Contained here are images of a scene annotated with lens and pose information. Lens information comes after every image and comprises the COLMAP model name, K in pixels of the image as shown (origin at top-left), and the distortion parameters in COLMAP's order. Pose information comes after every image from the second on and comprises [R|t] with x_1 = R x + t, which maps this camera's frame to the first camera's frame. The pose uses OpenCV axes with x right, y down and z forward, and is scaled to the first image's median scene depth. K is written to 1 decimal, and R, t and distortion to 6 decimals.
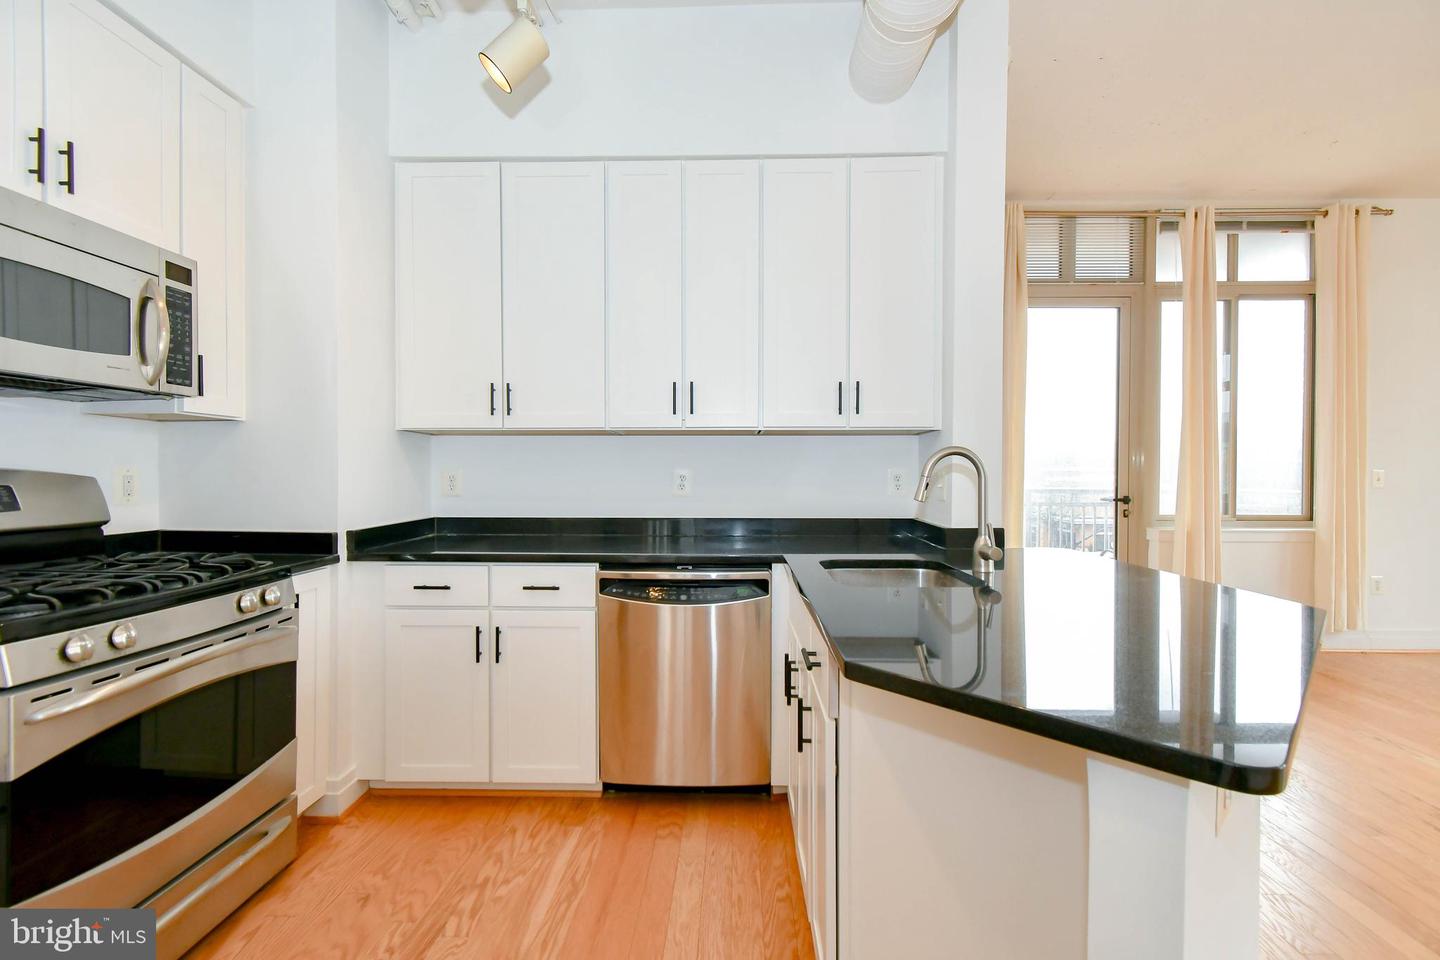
lens RADIAL K [[633.3, 0, 719.0], [0, 633.3, 476.3], [0, 0, 1]] dist [0.005496, -0.001223]
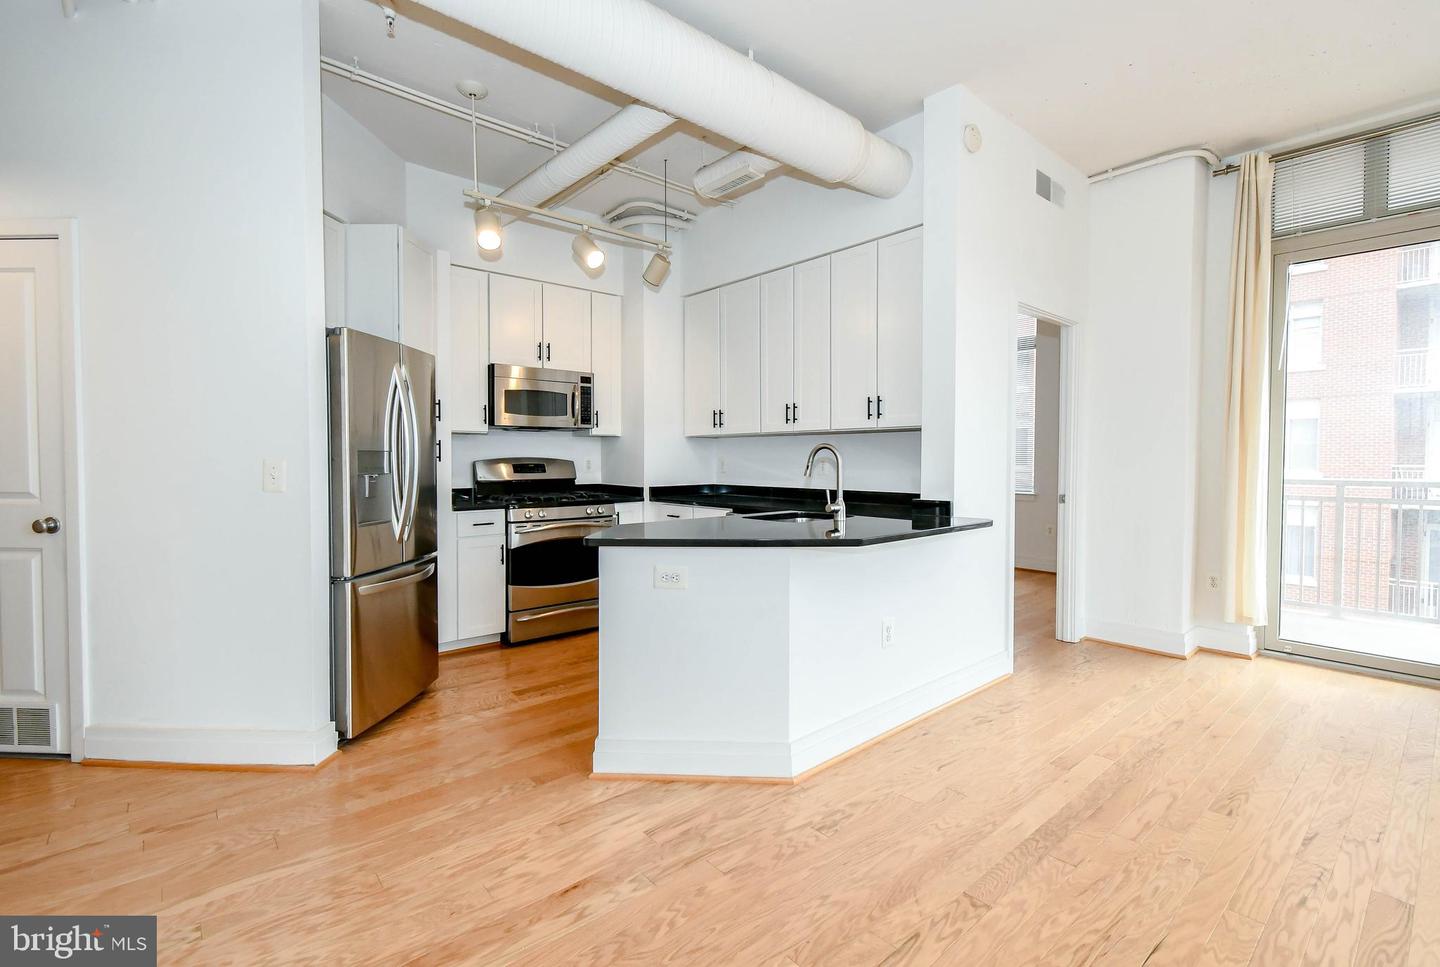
lens RADIAL K [[651.2, 0, 737.4], [0, 651.2, 473.3], [0, 0, 1]] dist [0.002619, 0.000996]
pose [[0.684190, 0.015400, -0.729142, 1.391693], [-0.004590, 0.999848, 0.016810, 0.003378], [0.729290, -0.008154, 0.684156, -0.315826]]
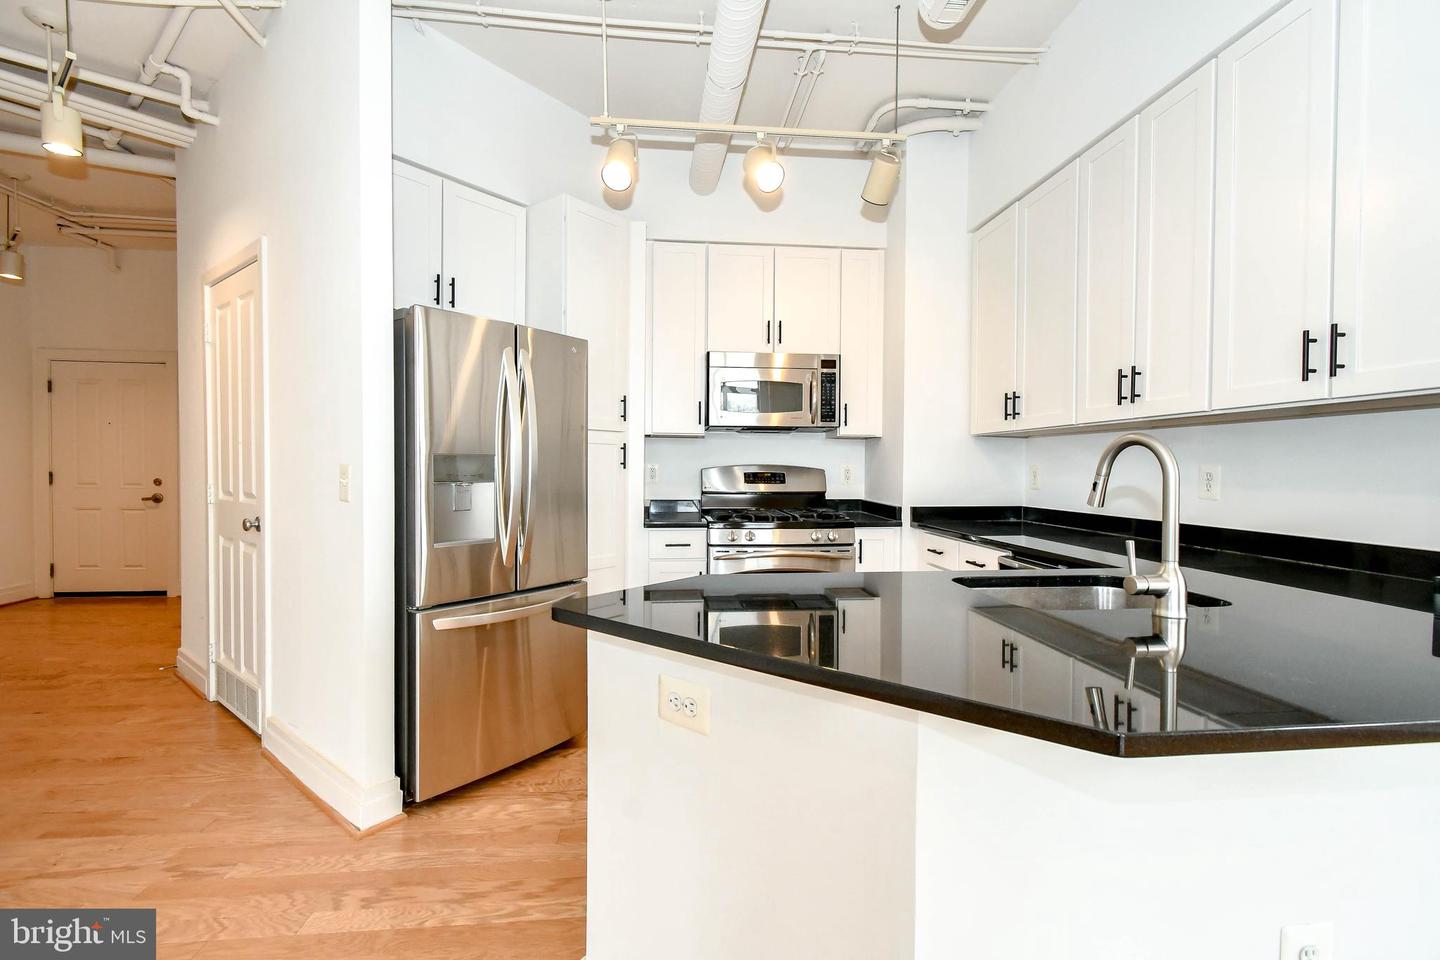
lens RADIAL K [[633.3, 0, 721.6], [0, 633.3, 474.9], [0, 0, 1]] dist [0.005496, -0.001223]
pose [[0.121362, 0.013957, -0.992510, 0.985597], [-0.012587, 0.999842, 0.012521, -0.003222], [0.992528, 0.010973, 0.121519, 0.431814]]
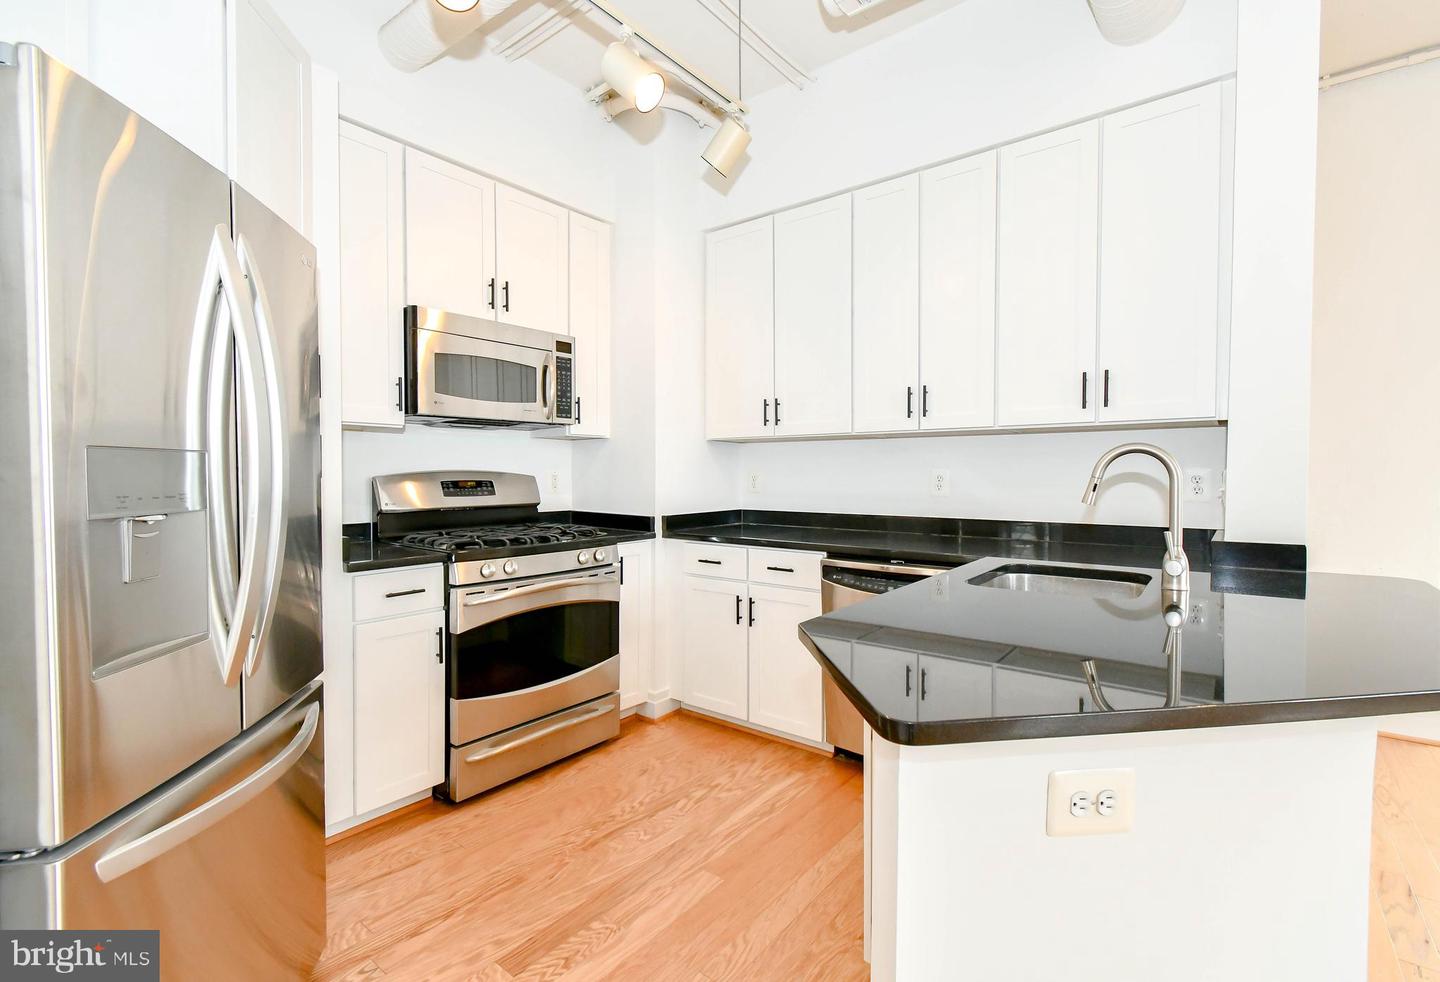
lens RADIAL K [[644.6, 0, 733.0], [0, 644.6, 487.4], [0, 0, 1]] dist [0.003887, -0.002909]
pose [[0.807074, 0.011853, -0.590331, 0.422439], [-0.003511, 0.999877, 0.015277, 0.002994], [0.590439, -0.010257, 0.807017, -0.044956]]
